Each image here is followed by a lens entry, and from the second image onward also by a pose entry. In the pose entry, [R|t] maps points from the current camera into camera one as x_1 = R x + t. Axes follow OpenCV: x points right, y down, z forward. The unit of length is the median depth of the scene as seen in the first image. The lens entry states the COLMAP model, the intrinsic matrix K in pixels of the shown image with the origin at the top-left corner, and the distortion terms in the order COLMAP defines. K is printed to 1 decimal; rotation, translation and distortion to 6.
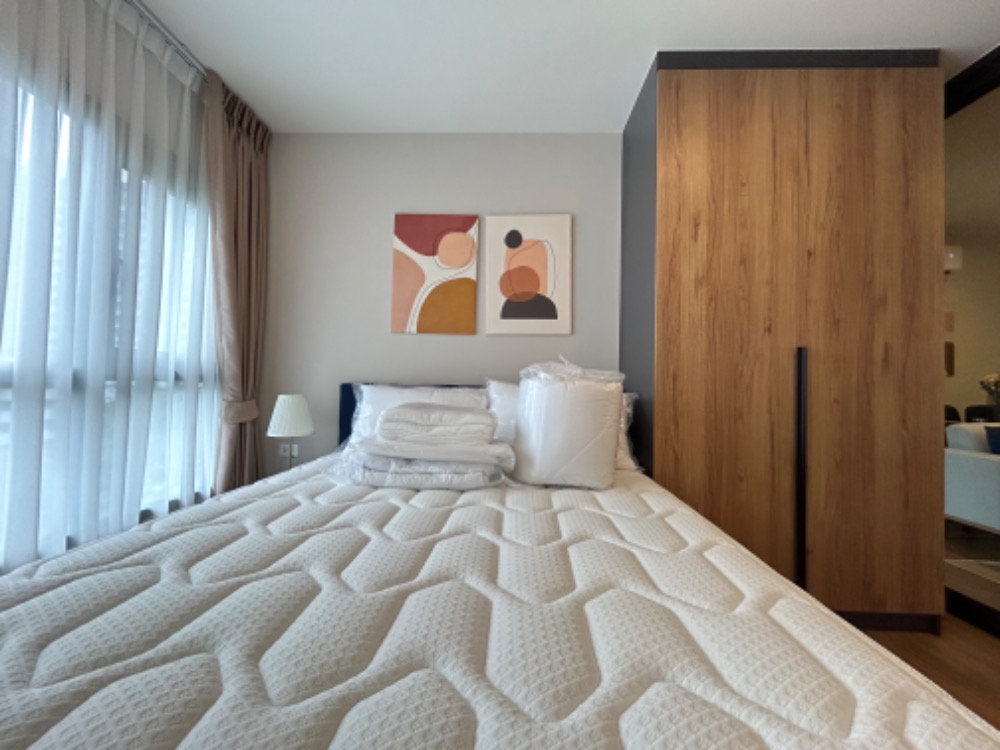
lens RADIAL K [[407.4, 0, 495.8], [0, 407.4, 372.6], [0, 0, 1]] dist [0.001058, 0.000109]
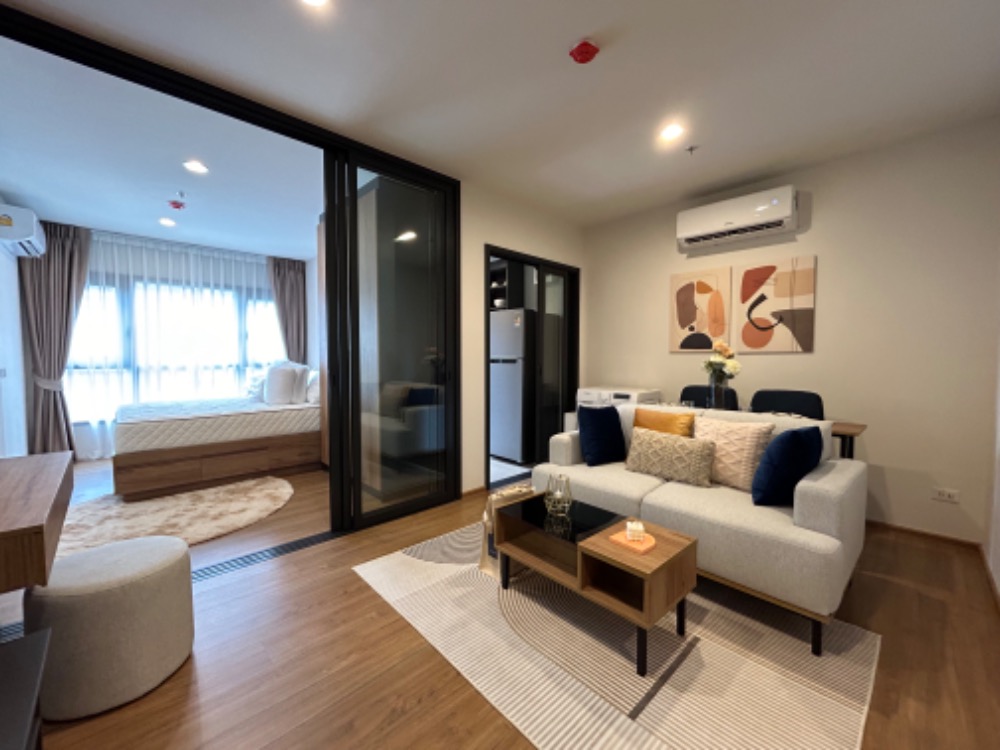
lens RADIAL K [[404.0, 0, 500.0], [0, 404.0, 375.0], [0, 0, 1]] dist [-0.001812, -0.000632]
pose [[0.724124, 0.018218, -0.689429, 2.664375], [0.023519, 0.998417, 0.051085, -0.027183], [0.689269, -0.053206, 0.722549, 0.051032]]
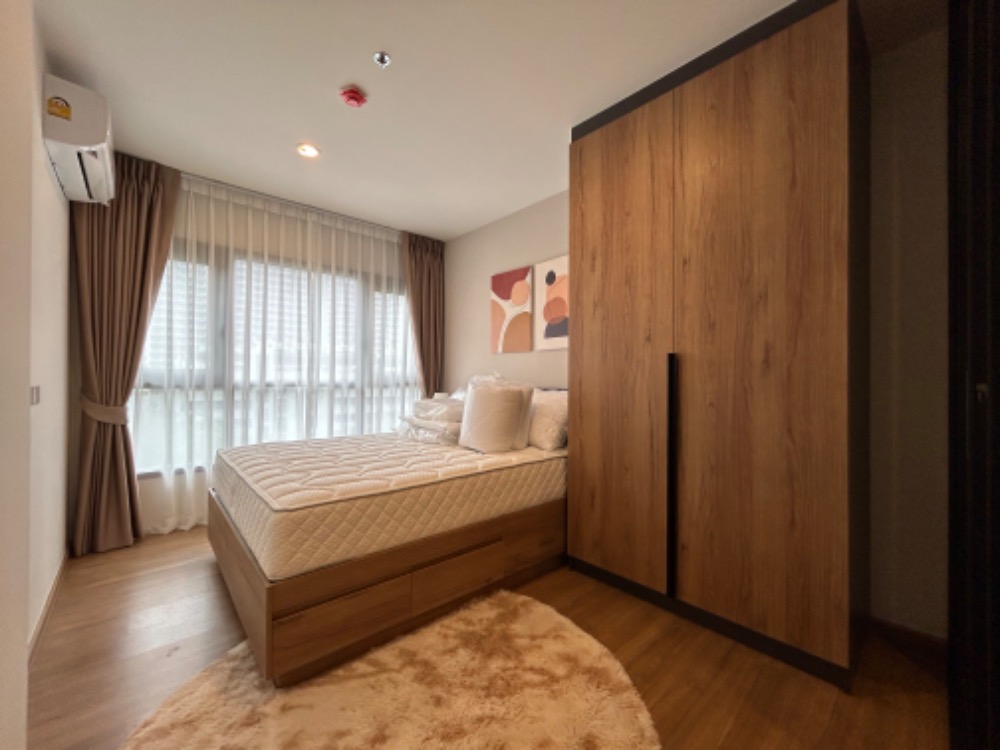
lens RADIAL K [[404.0, 0, 500.0], [0, 404.0, 375.0], [0, 0, 1]] dist [-0.001812, -0.000632]
pose [[0.695950, -0.019721, -0.717819, 1.169484], [0.024269, 0.999698, -0.003935, -0.012281], [0.717680, -0.014682, 0.696219, -0.058614]]
